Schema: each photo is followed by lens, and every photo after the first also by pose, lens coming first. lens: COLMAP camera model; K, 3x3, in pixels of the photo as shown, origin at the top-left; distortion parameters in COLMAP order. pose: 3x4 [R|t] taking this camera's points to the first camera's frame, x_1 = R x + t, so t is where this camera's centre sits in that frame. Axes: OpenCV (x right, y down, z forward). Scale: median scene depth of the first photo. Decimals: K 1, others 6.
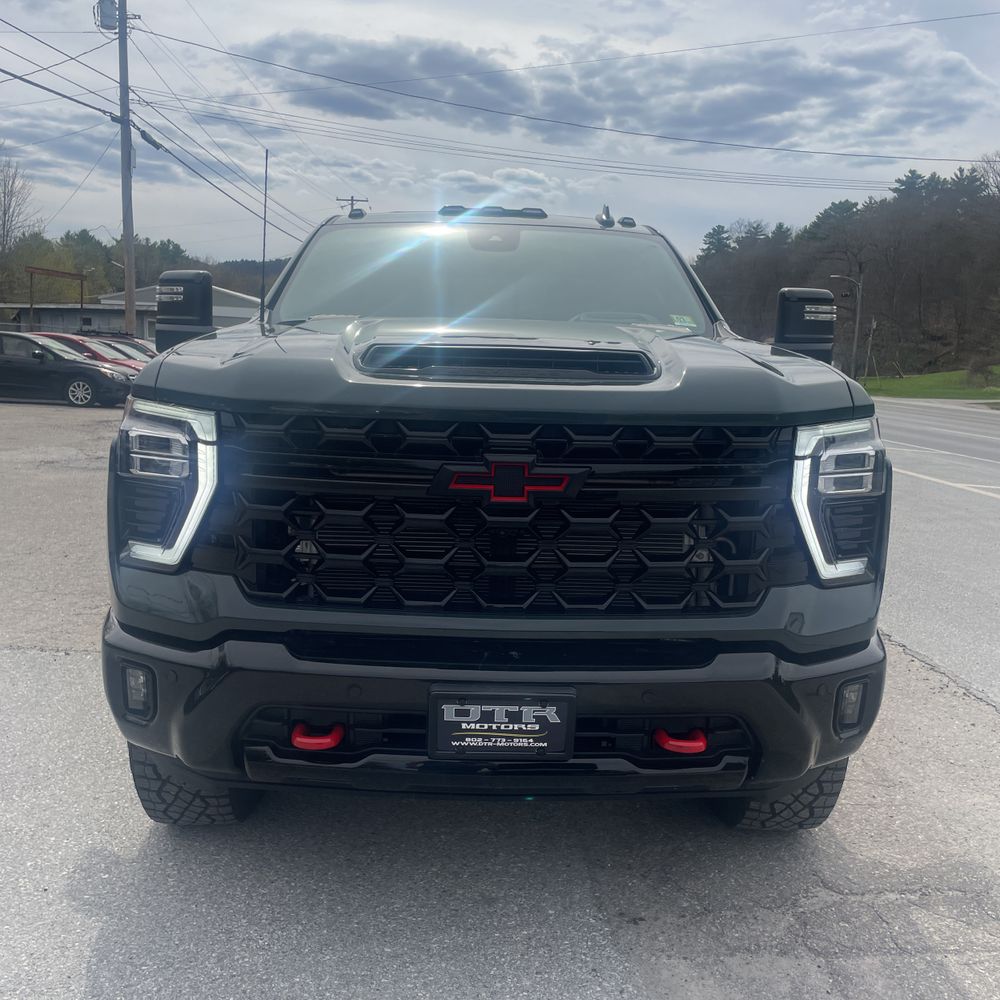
lens RADIAL K [[1035.9, 0, 498.1], [0, 1035.9, 480.7], [0, 0, 1]] dist [0.097599, -0.134990]
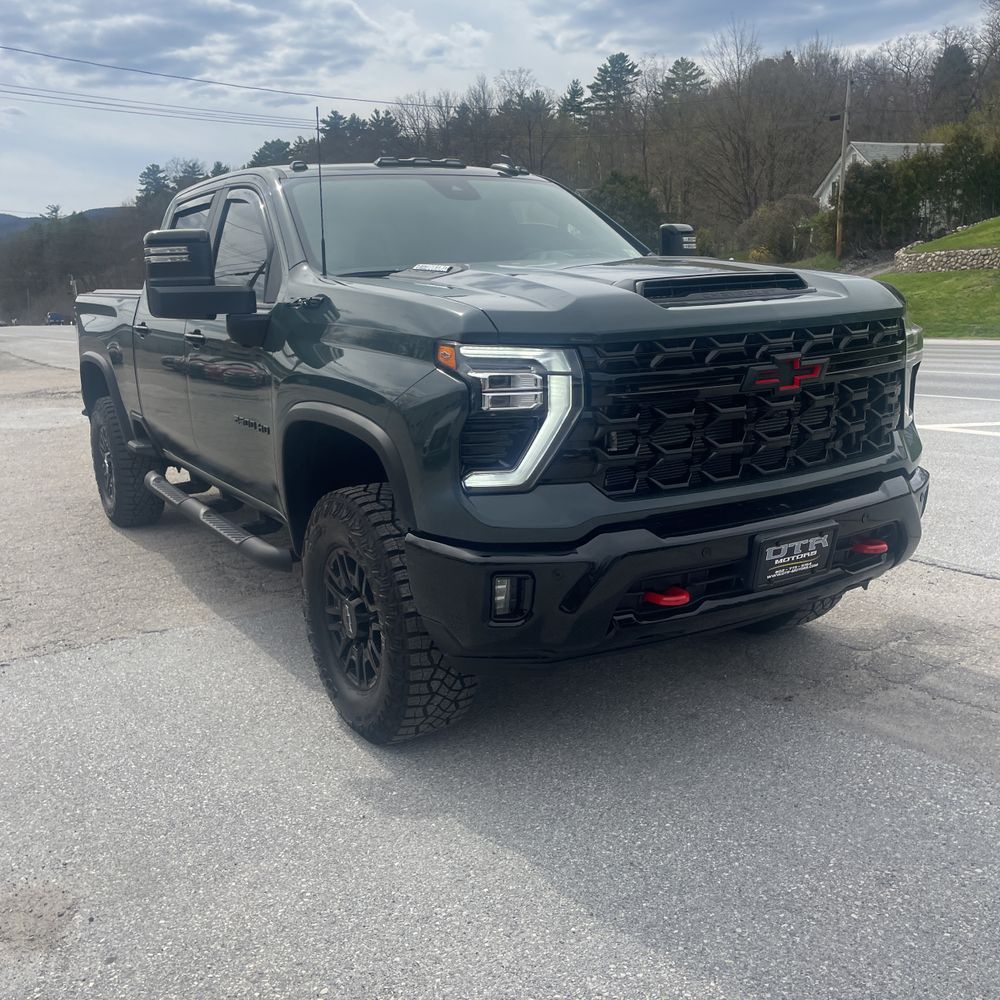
lens RADIAL K [[1035.9, 0, 498.1], [0, 1035.9, 480.7], [0, 0, 1]] dist [0.097599, -0.134990]
pose [[0.864450, -0.158993, 0.476914, -0.683057], [0.133180, 0.987203, 0.087711, -0.022089], [-0.484757, -0.012306, 0.874562, 0.006329]]
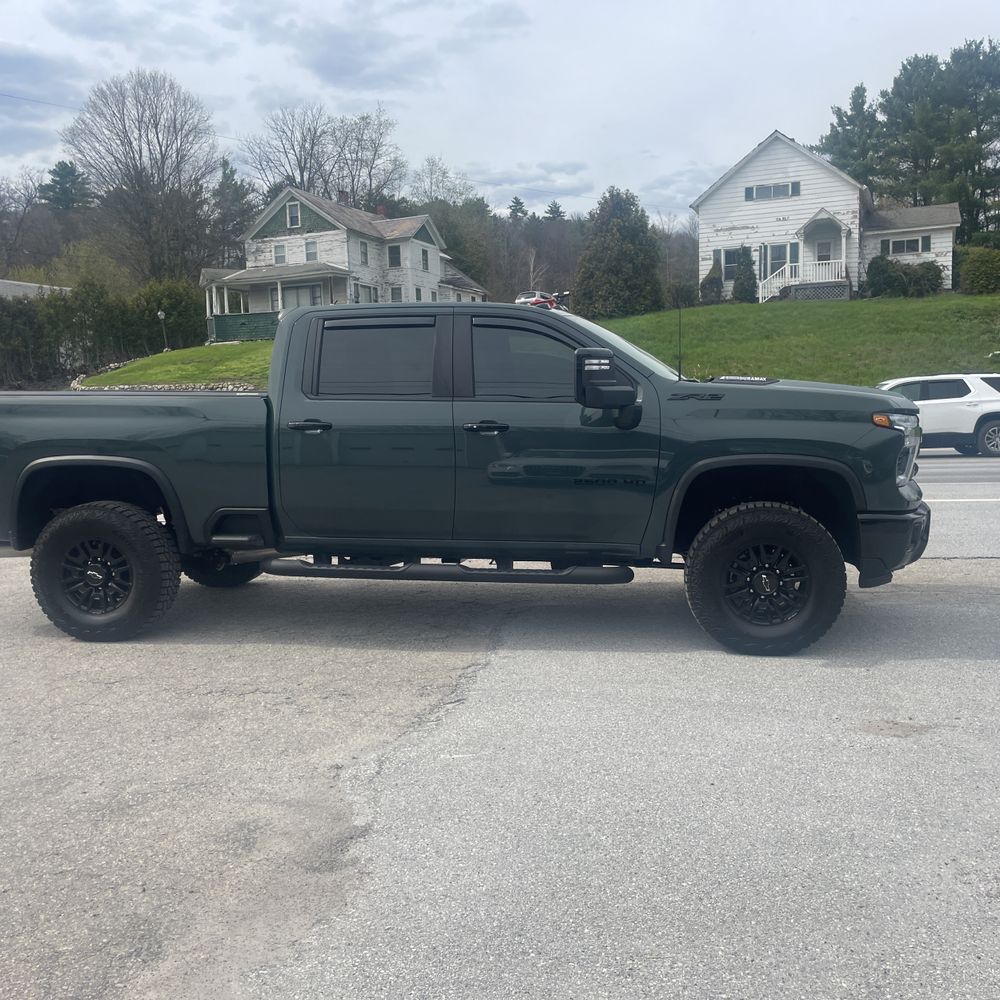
lens RADIAL K [[1035.9, 0, 498.1], [0, 1035.9, 480.7], [0, 0, 1]] dist [0.097599, -0.134990]
pose [[0.148345, -0.121928, 0.981391, -2.249435], [0.152324, 0.983345, 0.099145, -0.245524], [-0.977134, 0.134782, 0.164447, 1.240242]]
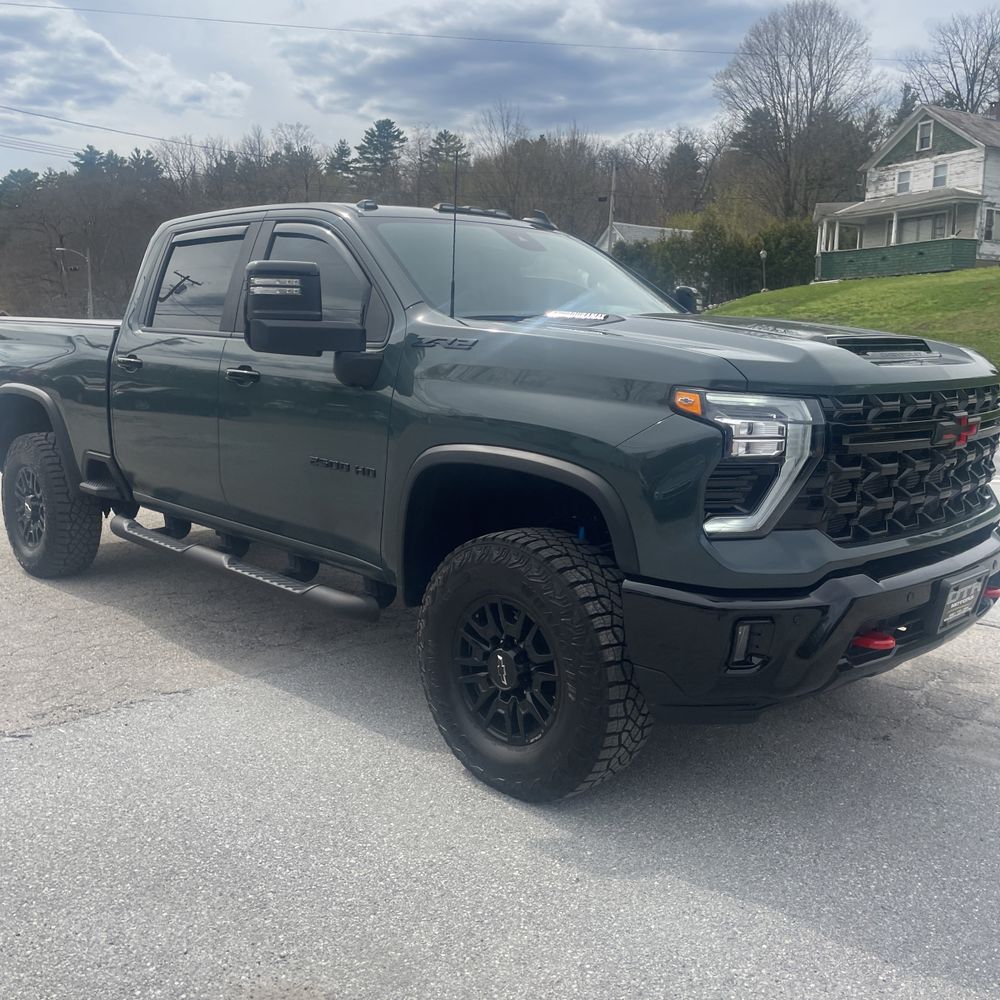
lens RADIAL K [[1030.7, 0, 495.1], [0, 1030.7, 454.9], [0, 0, 1]] dist [0.096559, -0.139456]
pose [[0.728031, -0.103350, 0.677709, -1.013683], [0.102188, 0.993887, 0.041791, -0.064607], [-0.677885, 0.038829, 0.734142, 0.264855]]
